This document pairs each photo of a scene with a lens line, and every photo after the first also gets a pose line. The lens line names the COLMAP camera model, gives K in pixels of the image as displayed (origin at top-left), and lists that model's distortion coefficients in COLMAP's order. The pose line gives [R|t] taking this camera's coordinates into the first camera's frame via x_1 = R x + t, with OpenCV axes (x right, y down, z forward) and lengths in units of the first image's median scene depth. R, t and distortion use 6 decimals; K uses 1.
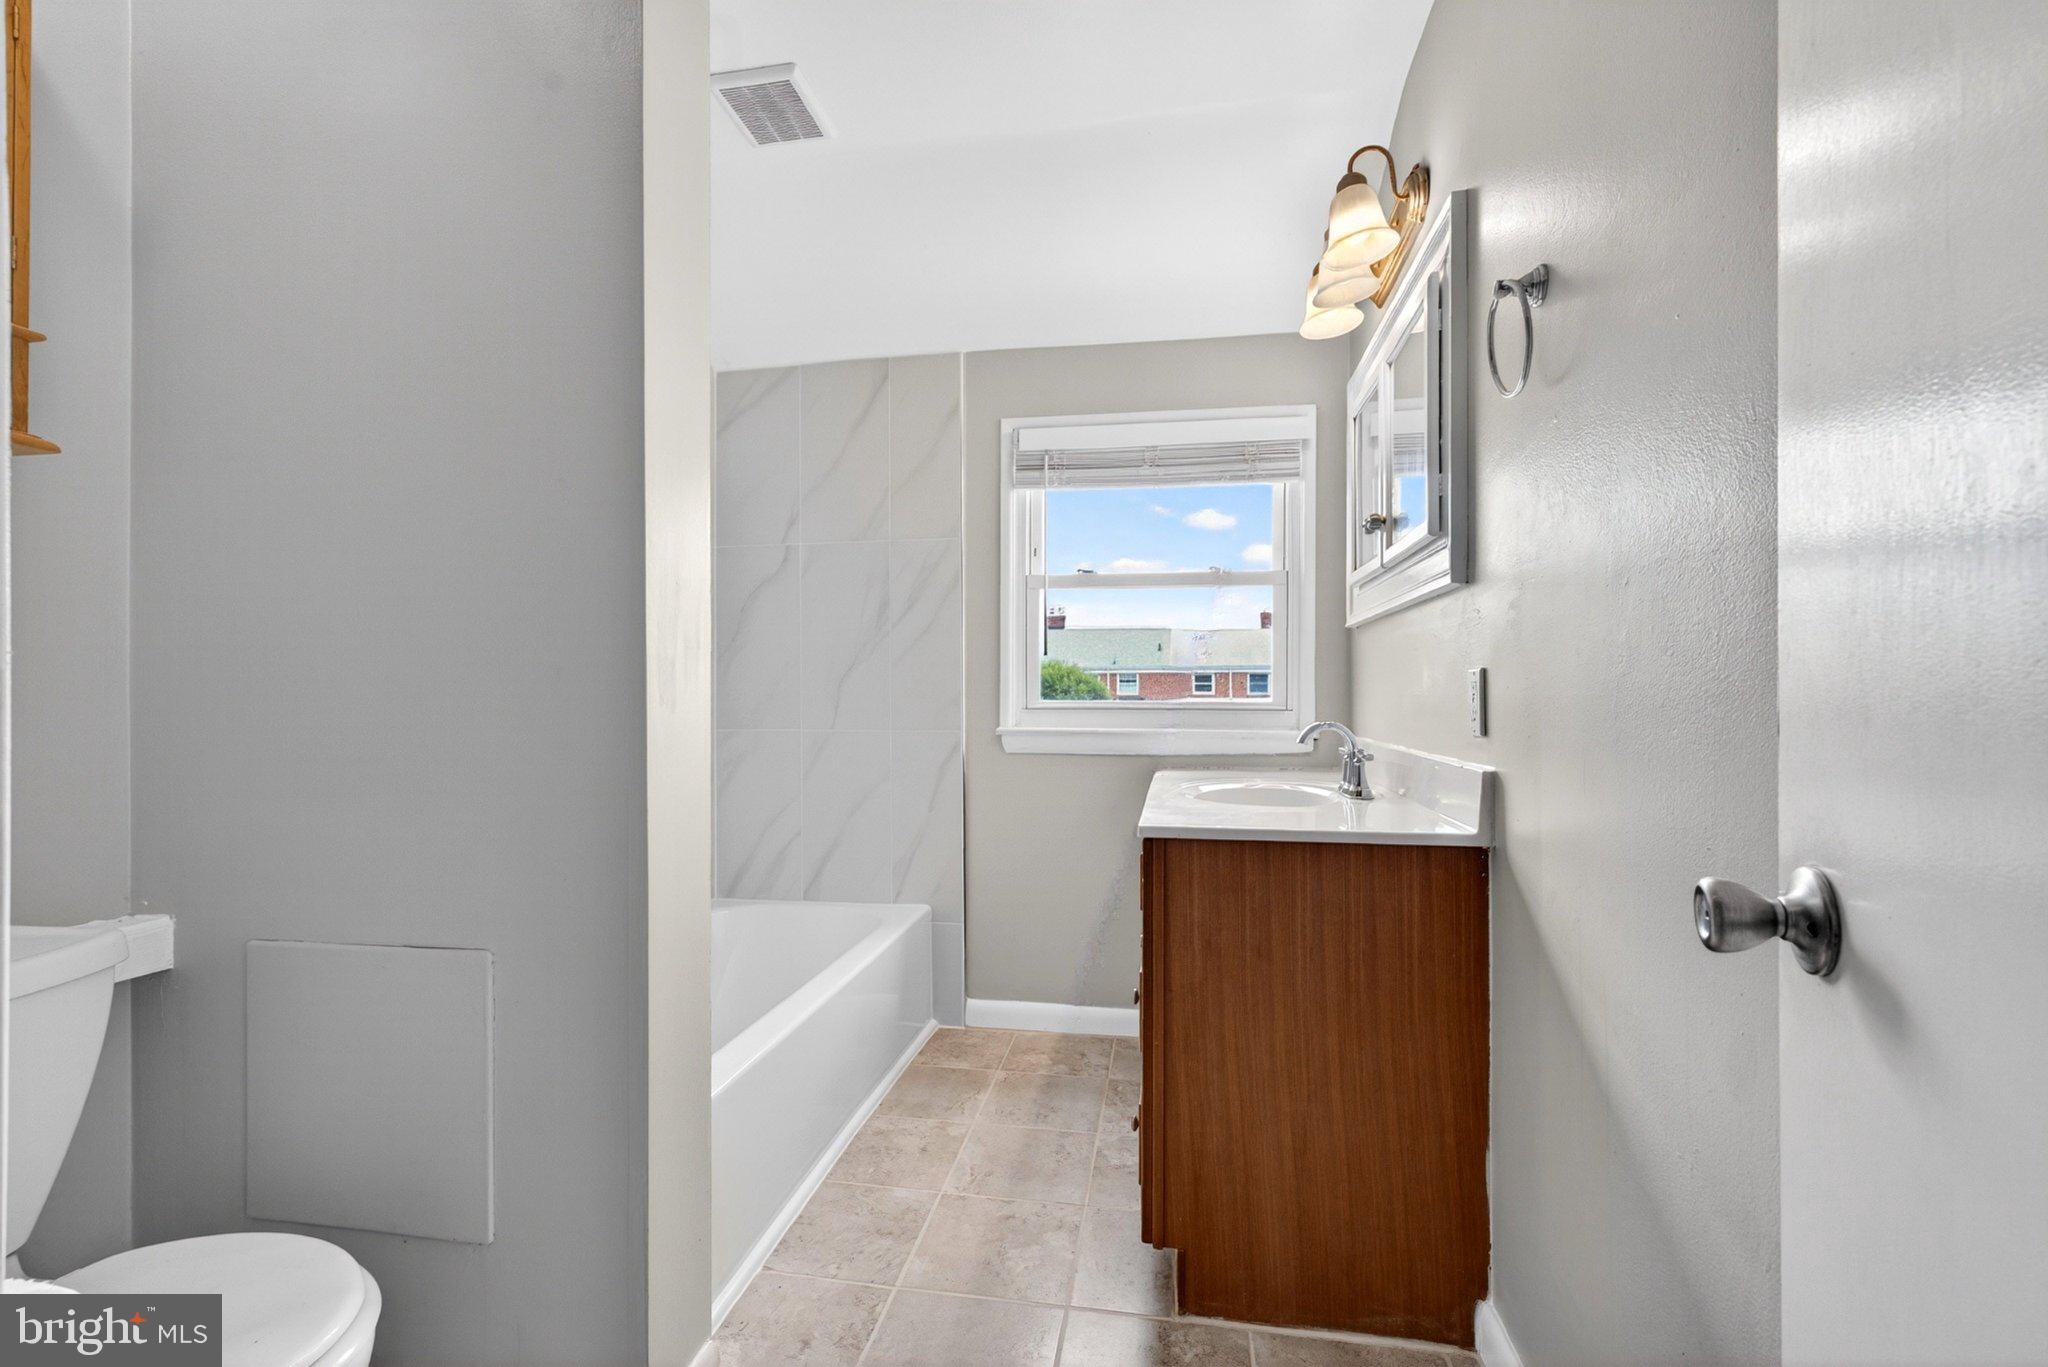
lens RADIAL K [[936.3, 0, 1019.3], [0, 936.3, 690.3], [0, 0, 1]] dist [0.016649, -0.000301]
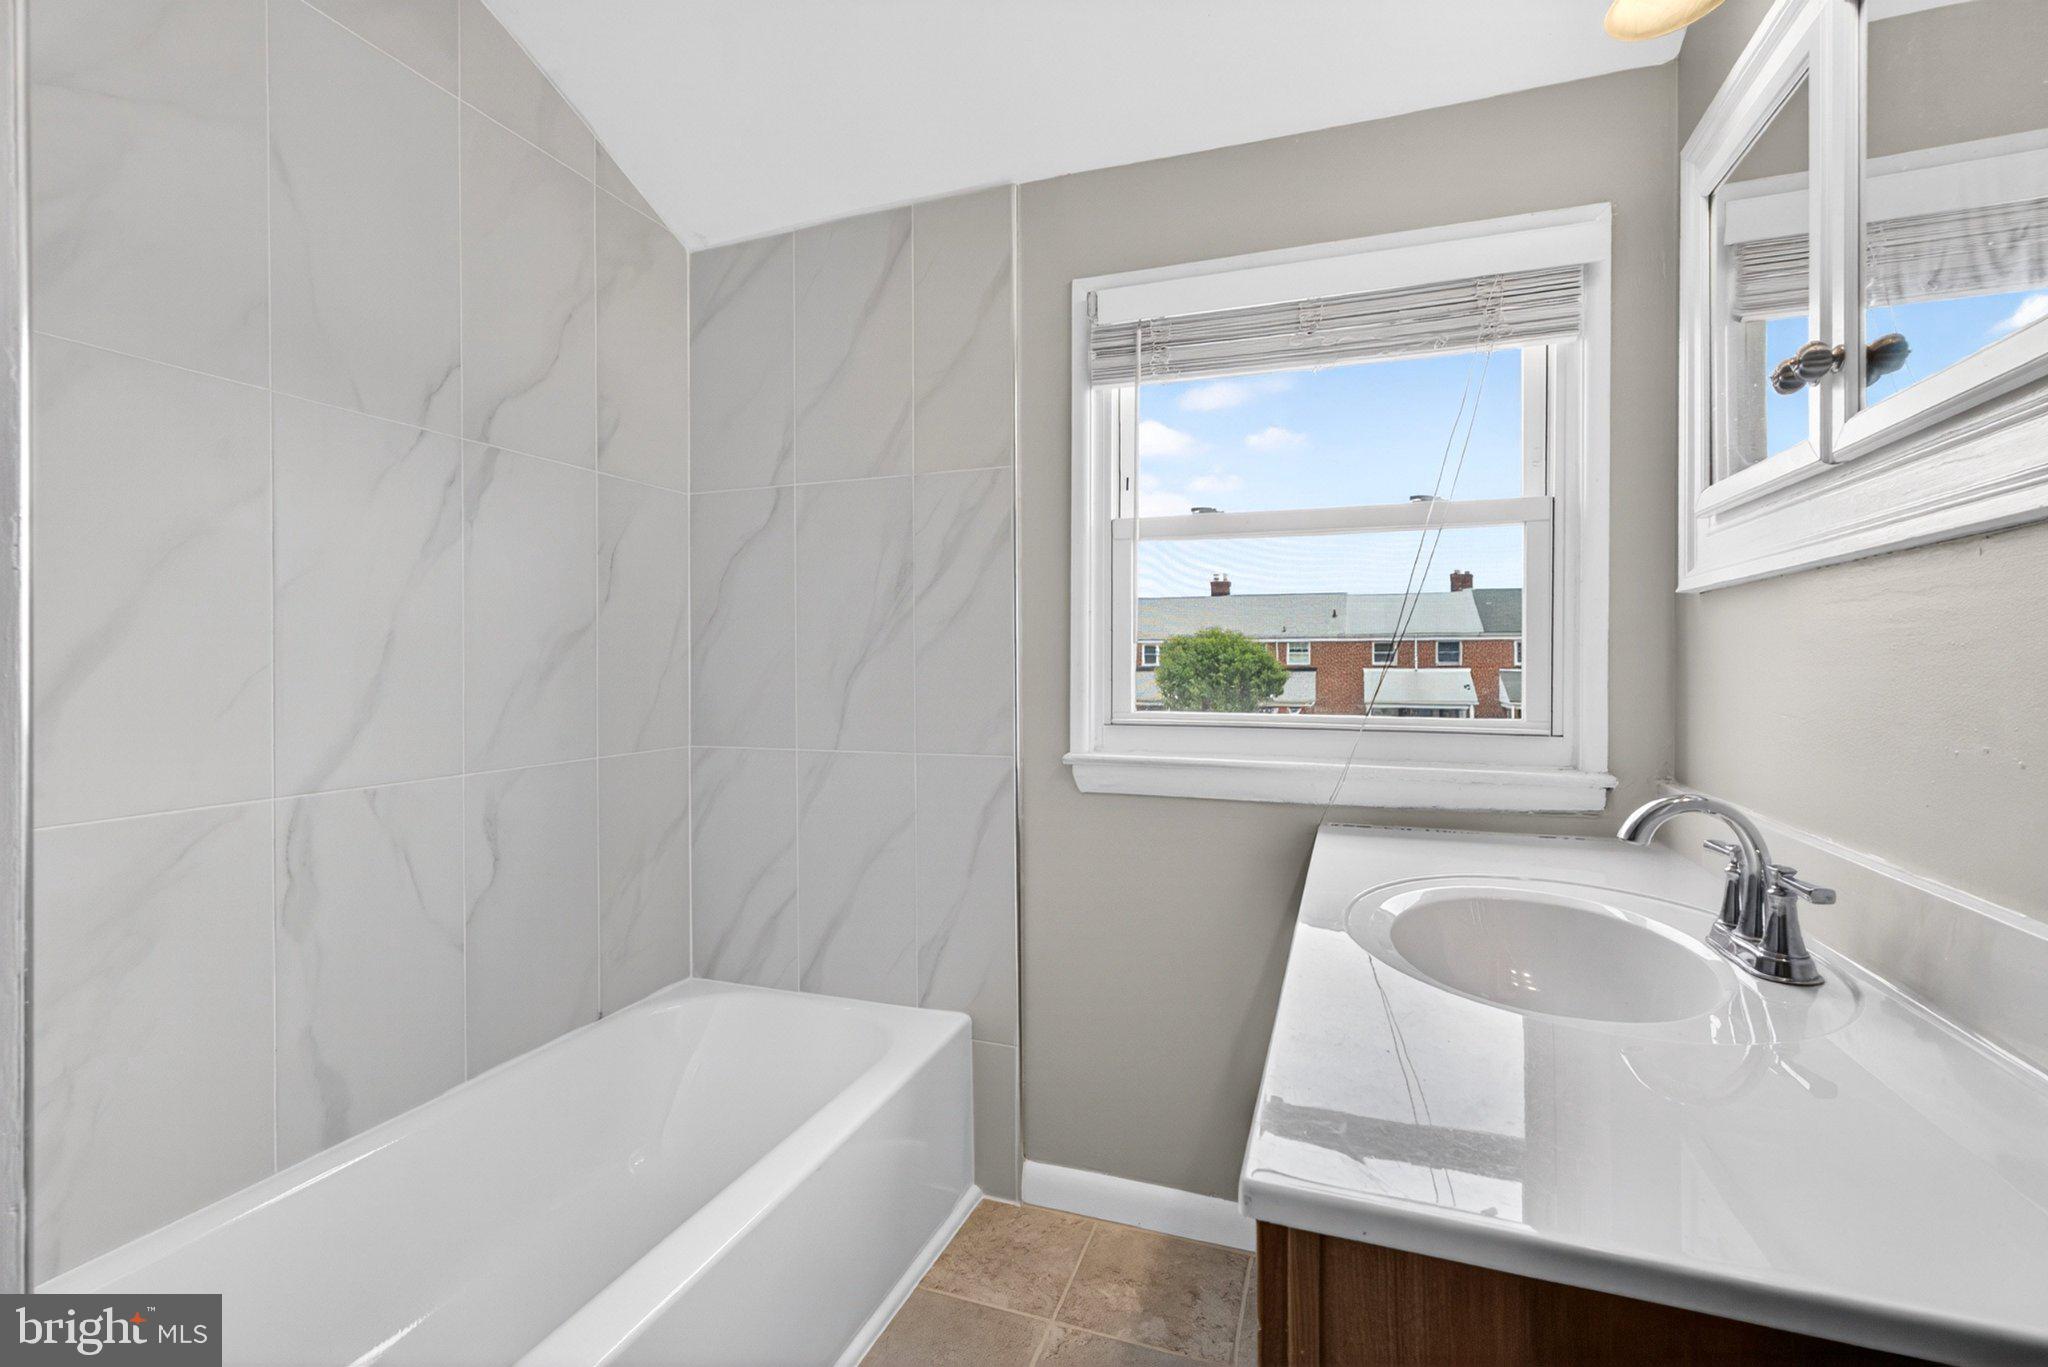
lens RADIAL K [[936.3, 0, 1029.0], [0, 936.3, 666.2], [0, 0, 1]] dist [0.016649, -0.000301]
pose [[0.986178, -0.001198, -0.165682, 0.059331], [0.002676, 0.999959, 0.008697, -0.026981], [0.165665, -0.009020, 0.986141, 0.350984]]
